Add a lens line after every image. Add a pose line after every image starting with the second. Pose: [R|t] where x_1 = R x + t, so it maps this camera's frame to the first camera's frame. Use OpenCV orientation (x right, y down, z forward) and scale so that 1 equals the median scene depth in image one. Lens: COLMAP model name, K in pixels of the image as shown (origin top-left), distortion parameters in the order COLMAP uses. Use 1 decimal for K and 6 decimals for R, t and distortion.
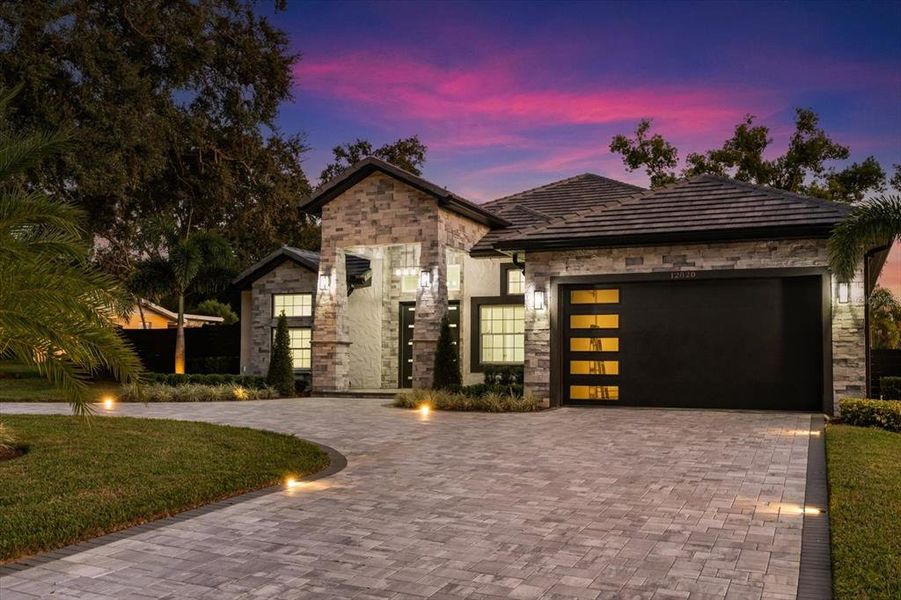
lens RADIAL K [[882.7, 0, 451.3], [0, 882.7, 340.6], [0, 0, 1]] dist [-0.007057, 0.000000]
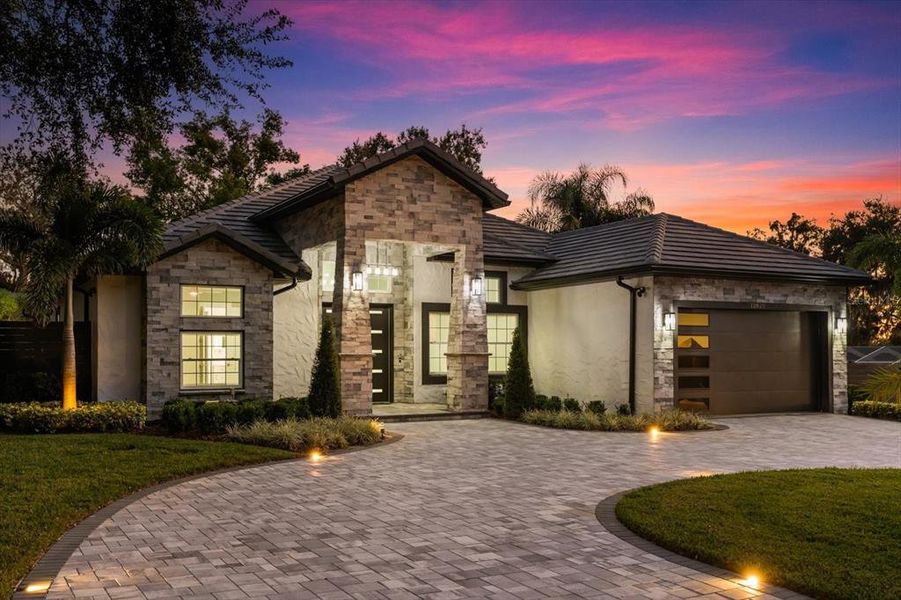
lens RADIAL K [[882.7, 0, 442.2], [0, 882.7, 352.7], [0, 0, 1]] dist [-0.007057, 0.000000]
pose [[0.620831, -0.007641, 0.783907, -0.732420], [-0.023551, 0.999319, 0.028392, -0.025537], [-0.783591, -0.036088, 0.620229, 0.439802]]
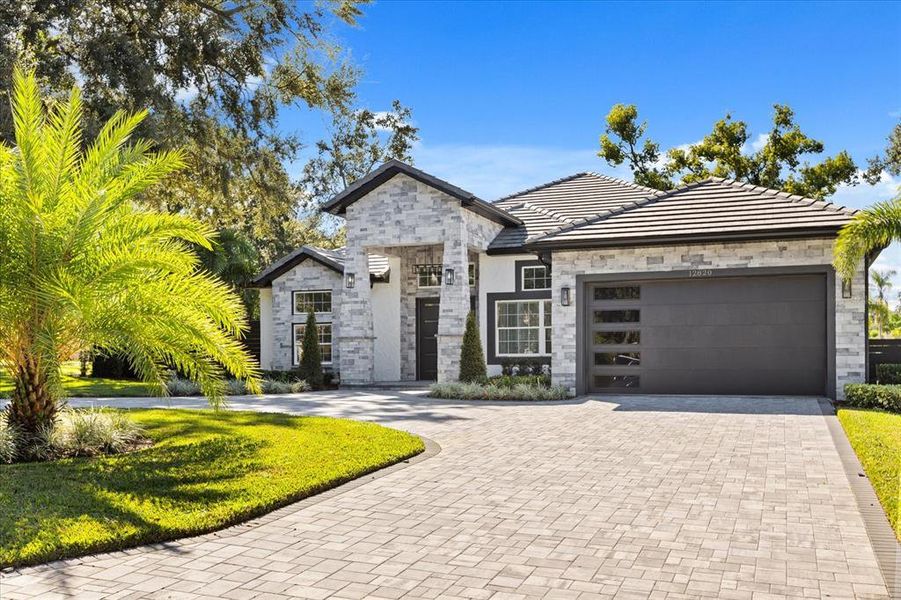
lens RADIAL K [[882.7, 0, 462.3], [0, 882.7, 386.2], [0, 0, 1]] dist [-0.007057, 0.000000]
pose [[0.998699, -0.013140, 0.049272, -0.064639], [0.010163, 0.998134, 0.060205, -0.002484], [-0.049971, -0.059626, 0.996969, -0.059355]]
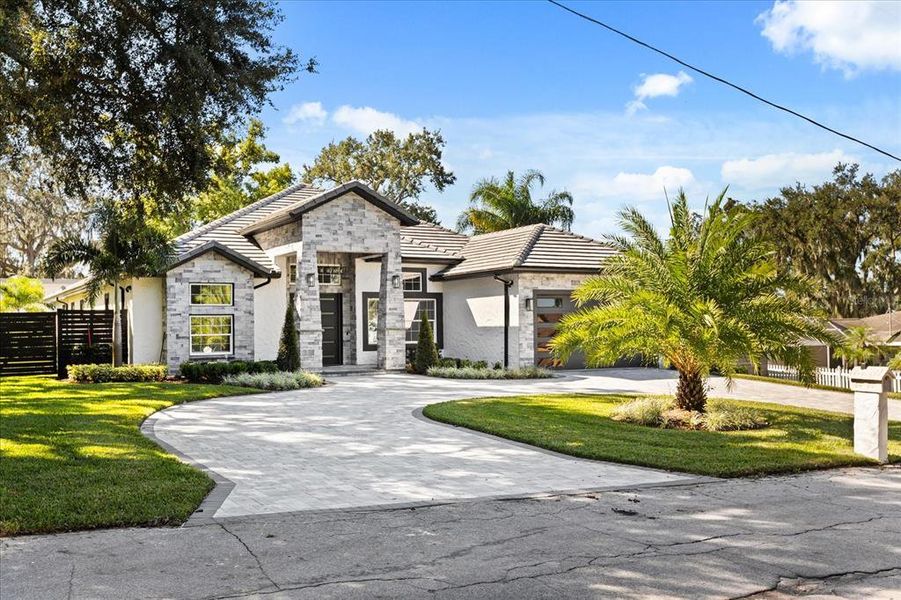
lens RADIAL K [[882.7, 0, 449.2], [0, 882.7, 303.3], [0, 0, 1]] dist [-0.007057, 0.000000]
pose [[0.604454, 0.006030, 0.796617, -0.978067], [-0.012702, 0.999917, 0.002068, -0.039816], [-0.796539, -0.011369, 0.604480, 0.140242]]
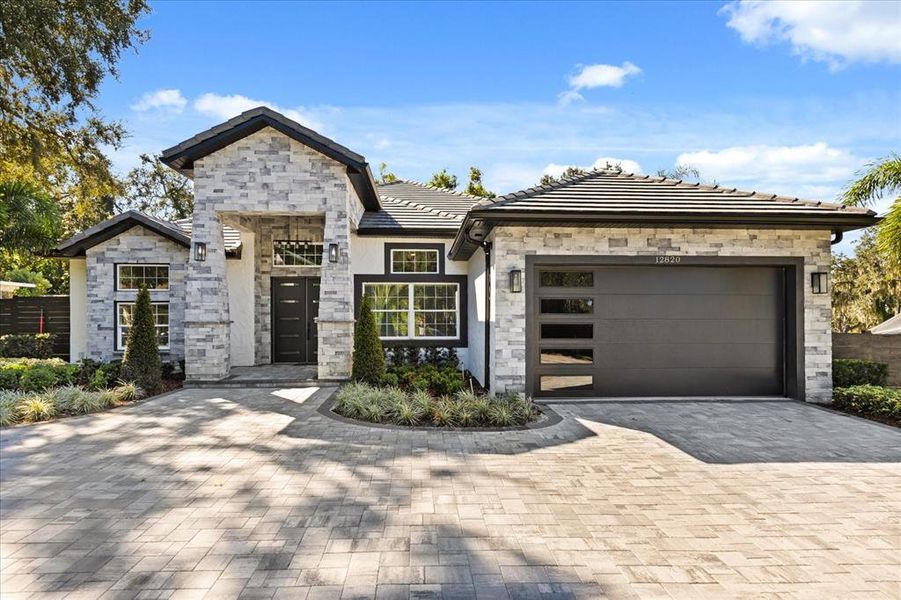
lens RADIAL K [[476.6, 0, 448.5], [0, 476.6, 321.2], [0, 0, 1]] dist [0.000614, 0.000083]
pose [[0.893738, -0.011716, 0.448436, -0.137445], [-0.008219, 0.999063, 0.042482, -0.021000], [-0.448513, -0.041653, 0.892805, 0.486036]]
